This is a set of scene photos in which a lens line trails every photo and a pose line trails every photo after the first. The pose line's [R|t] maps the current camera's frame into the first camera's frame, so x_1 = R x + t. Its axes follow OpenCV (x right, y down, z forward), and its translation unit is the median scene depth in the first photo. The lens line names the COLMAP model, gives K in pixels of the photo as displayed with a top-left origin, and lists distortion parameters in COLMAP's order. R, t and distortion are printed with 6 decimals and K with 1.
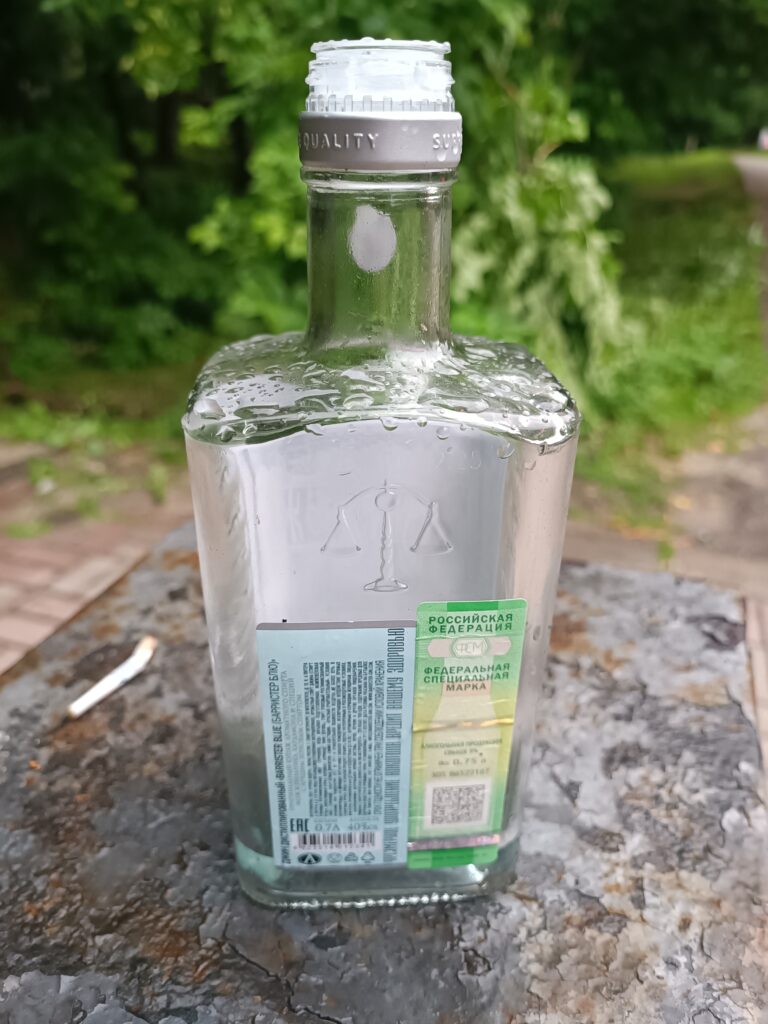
lens RADIAL K [[758.4, 0, 384.0], [0, 758.4, 512.0], [0, 0, 1]] dist [-0.001081, -0.000779]
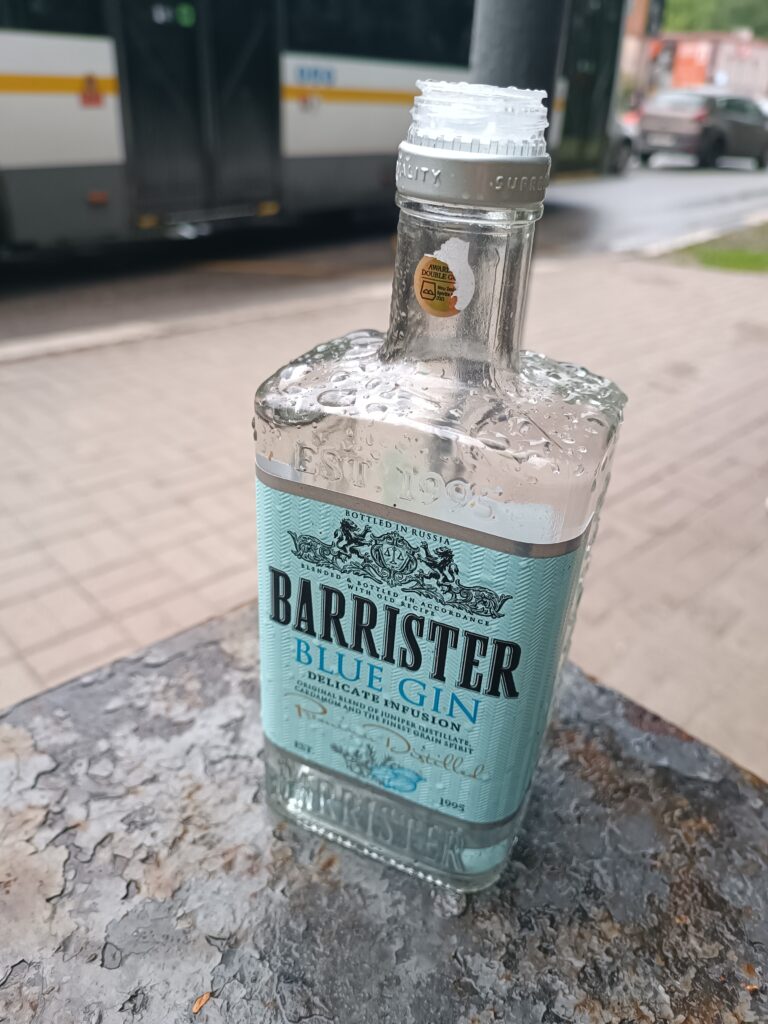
lens RADIAL K [[758.4, 0, 384.0], [0, 758.4, 512.0], [0, 0, 1]] dist [-0.001081, -0.000779]
pose [[-0.894093, -0.265010, 0.361065, -0.268021], [0.137649, 0.604556, 0.784579, -0.658504], [-0.426205, 0.751187, -0.504051, 1.204853]]
